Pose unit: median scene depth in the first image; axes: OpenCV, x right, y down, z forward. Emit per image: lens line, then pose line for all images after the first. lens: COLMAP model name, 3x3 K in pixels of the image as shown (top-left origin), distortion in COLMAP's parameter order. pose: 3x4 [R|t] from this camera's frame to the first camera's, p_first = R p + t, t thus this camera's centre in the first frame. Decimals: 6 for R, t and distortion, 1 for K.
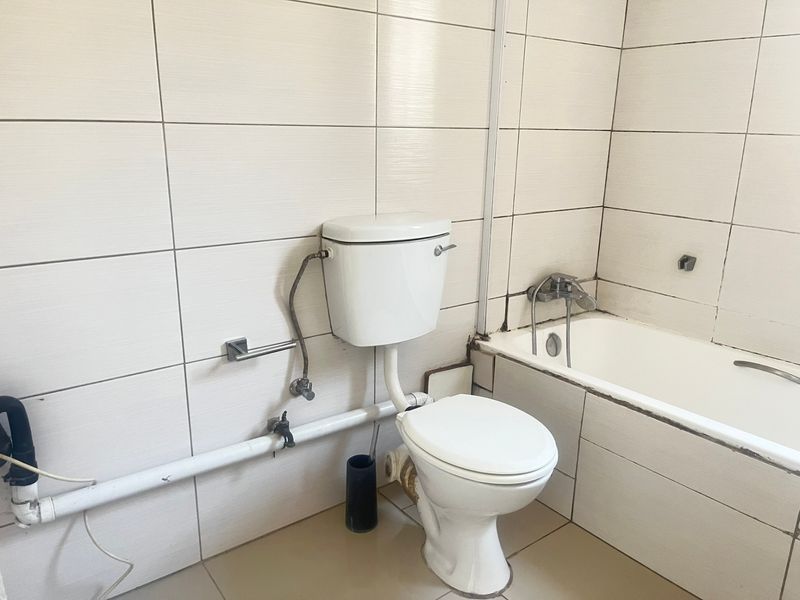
lens RADIAL K [[611.9, 0, 402.4], [0, 611.9, 296.7], [0, 0, 1]] dist [0.034993, -0.016385]
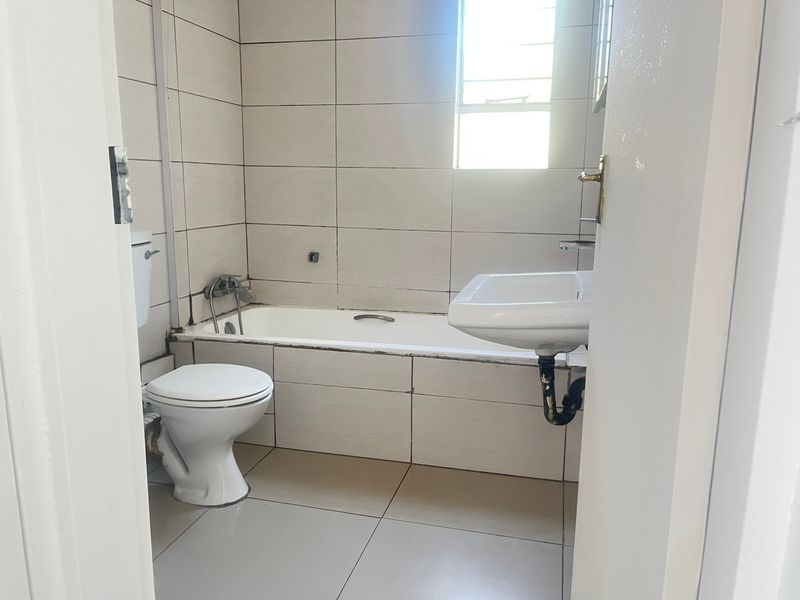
lens RADIAL K [[611.9, 0, 405.2], [0, 611.9, 298.8], [0, 0, 1]] dist [0.034993, -0.016385]
pose [[0.786911, -0.126632, 0.603933, -0.236107], [0.167834, 0.985742, -0.011995, 0.092432], [-0.593803, 0.110799, 0.796945, -0.240553]]
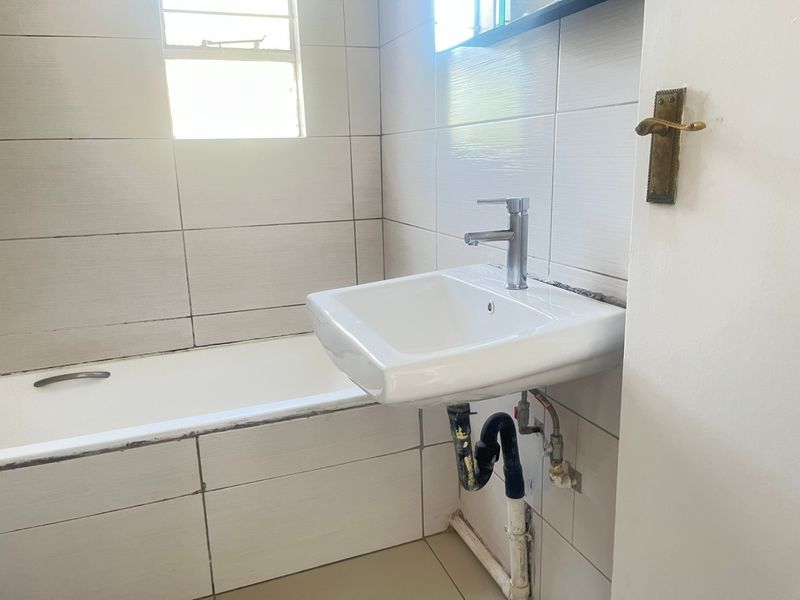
lens RADIAL K [[611.9, 0, 402.5], [0, 611.9, 292.5], [0, 0, 1]] dist [0.034993, -0.016385]
pose [[0.292823, -0.230784, 0.927897, -0.118328], [0.285569, 0.947252, 0.145478, -0.001452], [-0.912526, 0.222380, 0.343282, 0.138967]]
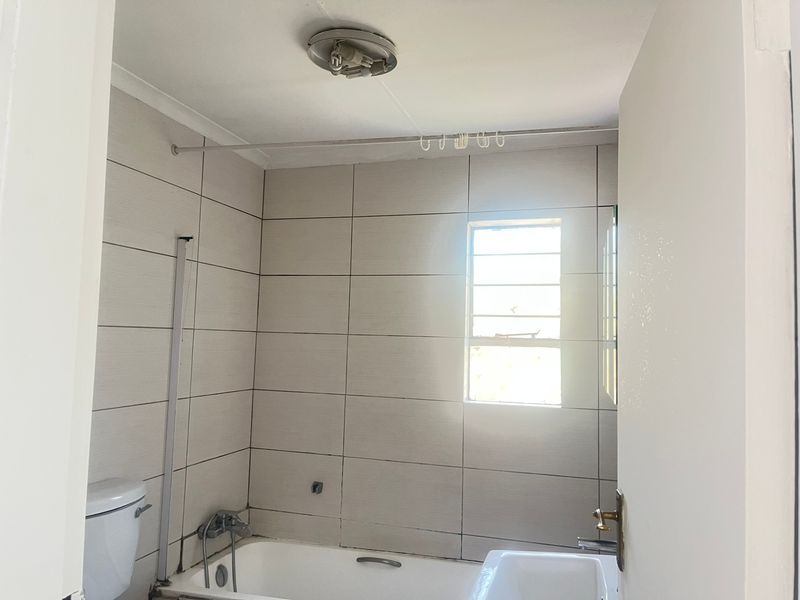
lens RADIAL K [[611.9, 0, 400.3], [0, 611.9, 297.7], [0, 0, 1]] dist [0.034993, -0.016385]
pose [[0.807548, 0.042924, 0.588238, -0.199728], [0.147331, 0.951049, -0.271659, -0.056977], [-0.571104, 0.306043, 0.761694, -0.255746]]
